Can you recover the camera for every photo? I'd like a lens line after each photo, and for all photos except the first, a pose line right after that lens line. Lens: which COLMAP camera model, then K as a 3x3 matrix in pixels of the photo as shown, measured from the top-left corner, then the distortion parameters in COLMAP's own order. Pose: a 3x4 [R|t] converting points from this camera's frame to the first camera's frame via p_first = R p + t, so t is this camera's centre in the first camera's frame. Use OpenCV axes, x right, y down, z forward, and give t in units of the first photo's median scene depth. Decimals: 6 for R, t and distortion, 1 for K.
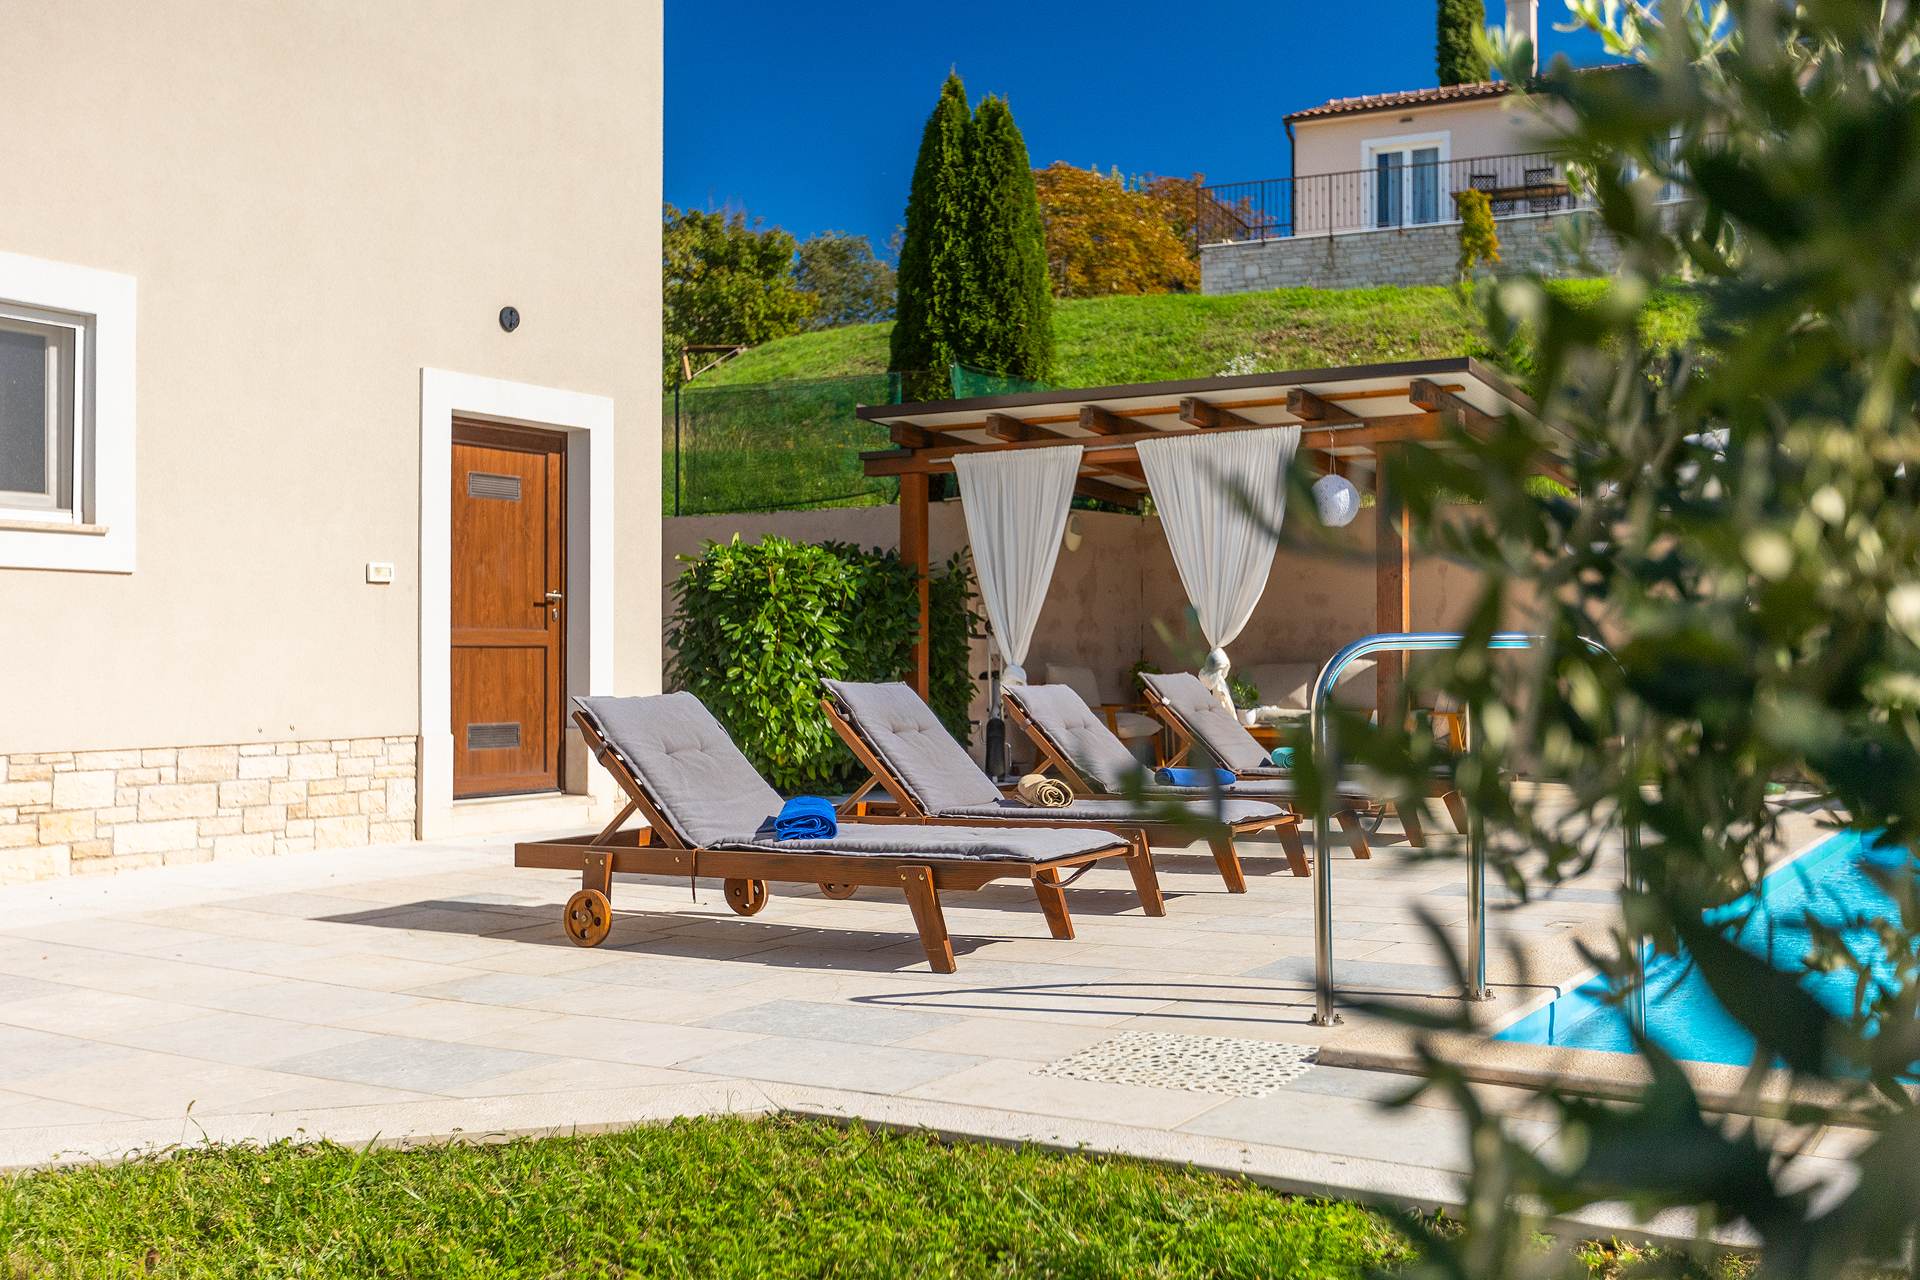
lens RADIAL K [[1876.2, 0, 943.3], [0, 1876.2, 644.5], [0, 0, 1]] dist [0.001708, 0.000000]
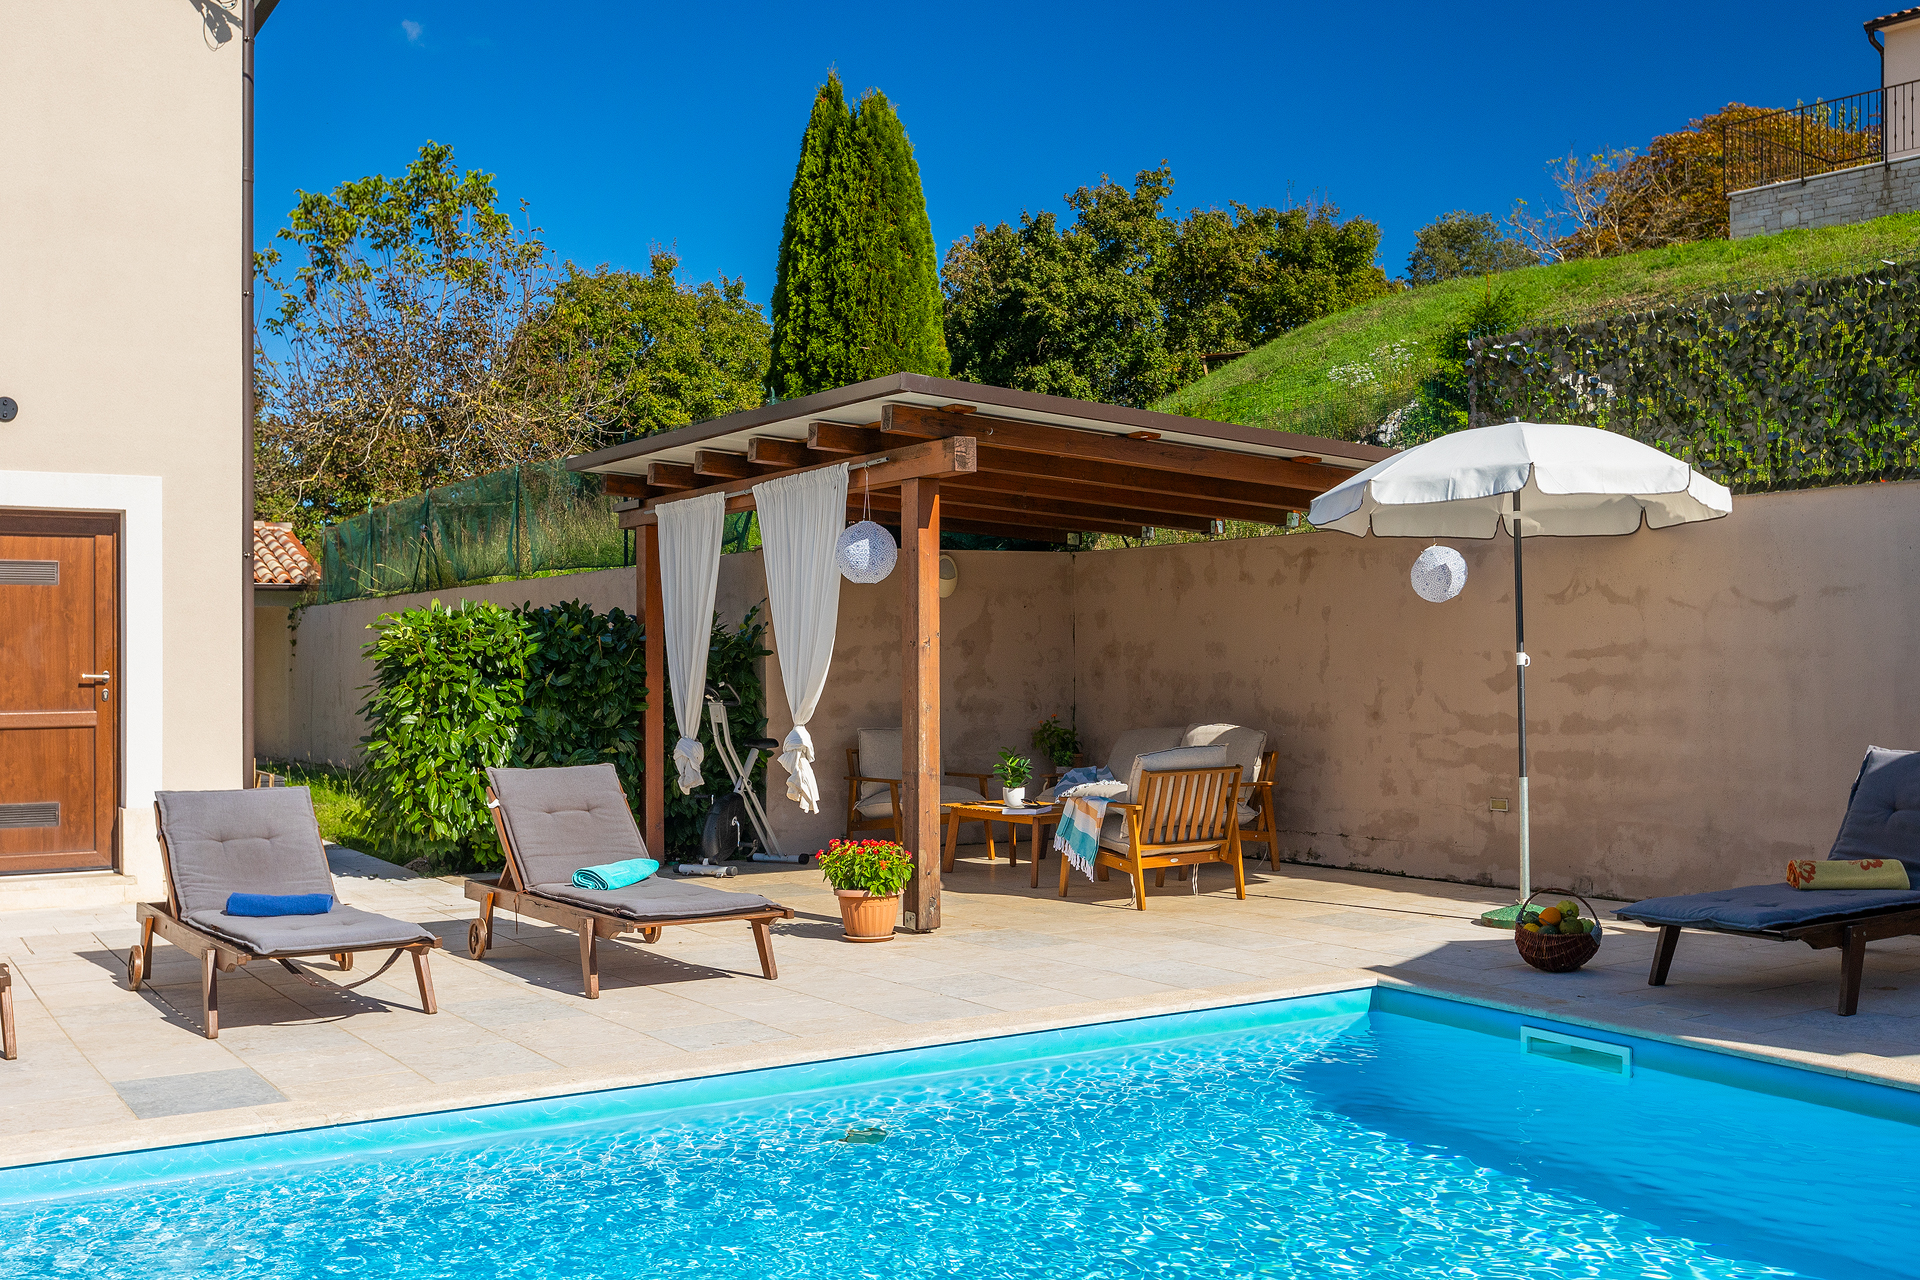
lens RADIAL K [[1876.2, 0, 939.5], [0, 1876.2, 684.1], [0, 0, 1]] dist [0.001708, 0.000000]
pose [[0.903632, -0.001737, -0.428307, 0.454824], [0.010262, 0.999793, 0.017597, -0.025097], [0.428187, -0.020296, 0.903462, 0.202151]]
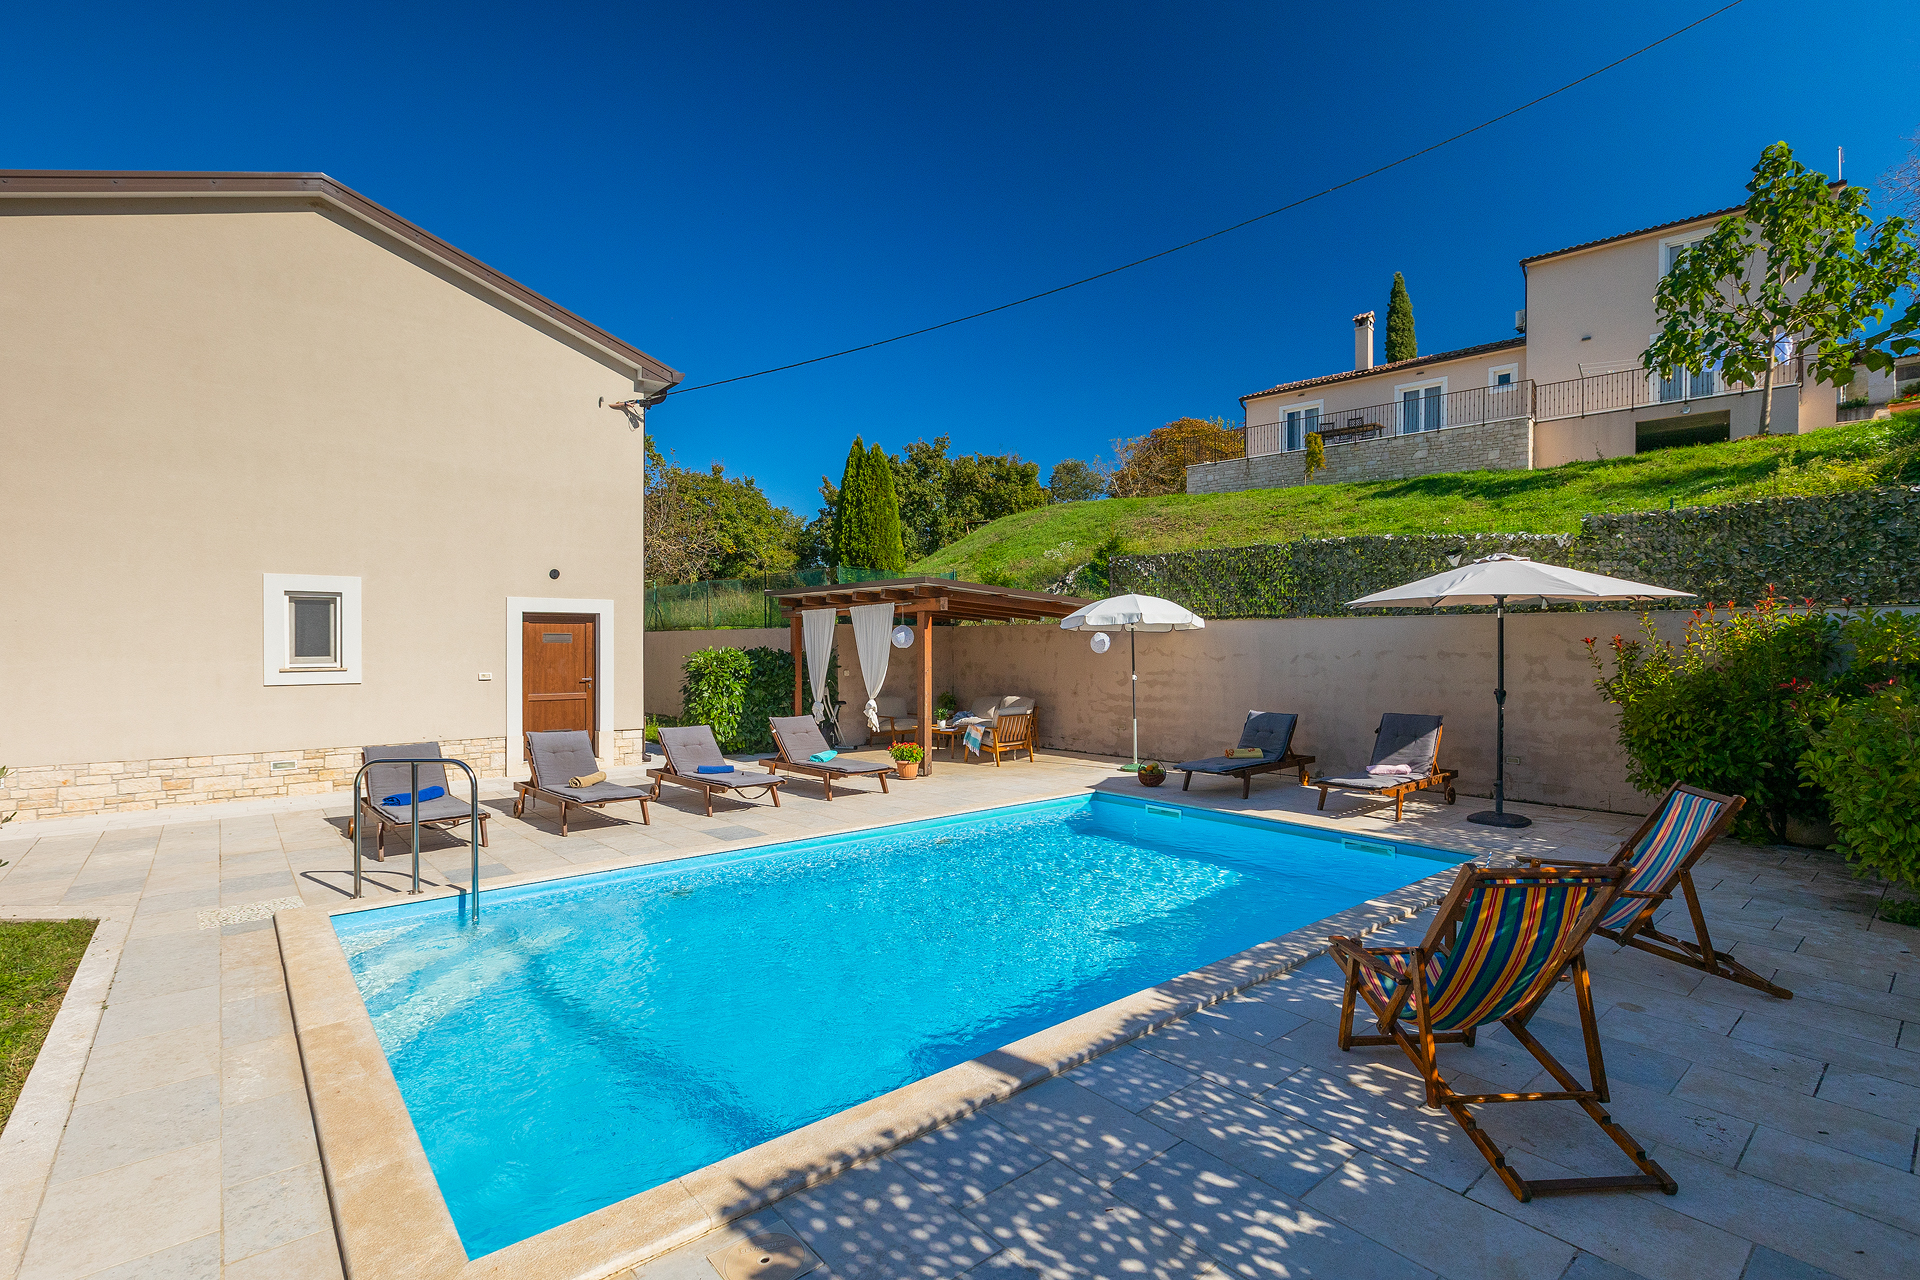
lens RADIAL K [[879.6, 0, 948.9], [0, 879.6, 645.2], [0, 0, 1]] dist [0.005088, 0.001703]
pose [[0.955865, -0.000445, -0.293805, 0.440130], [0.001947, 0.999986, 0.004820, -0.054956], [0.293799, -0.005179, 0.955853, 0.001337]]
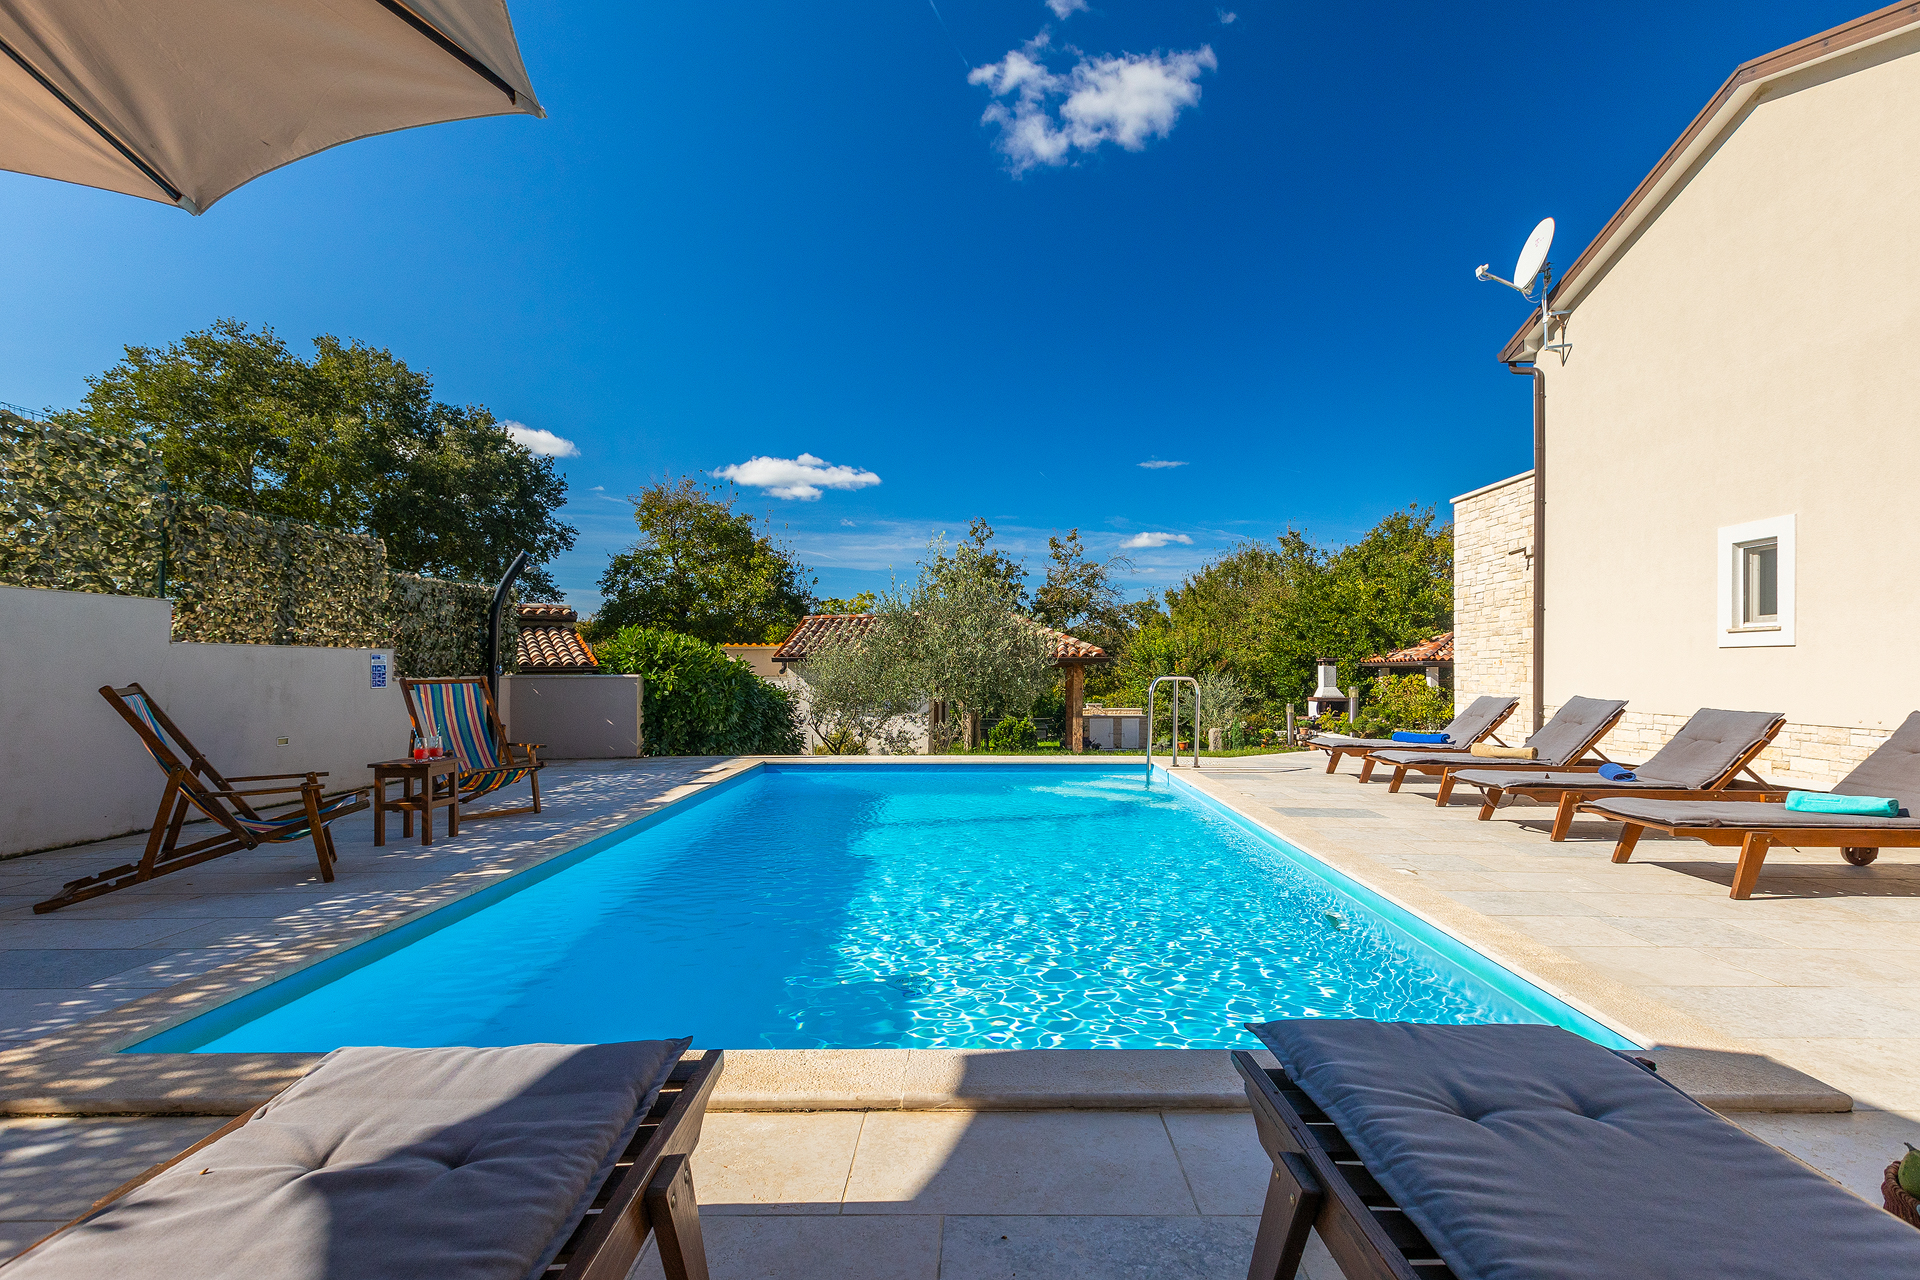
lens RADIAL K [[883.6, 0, 959.6], [0, 883.6, 643.5], [0, 0, 1]] dist [0.000716, -0.001067]
pose [[-0.846952, -0.019157, -0.531325, 0.539182], [-0.002762, 0.999496, -0.031634, -0.002629], [0.531663, -0.025325, -0.846577, 0.752617]]
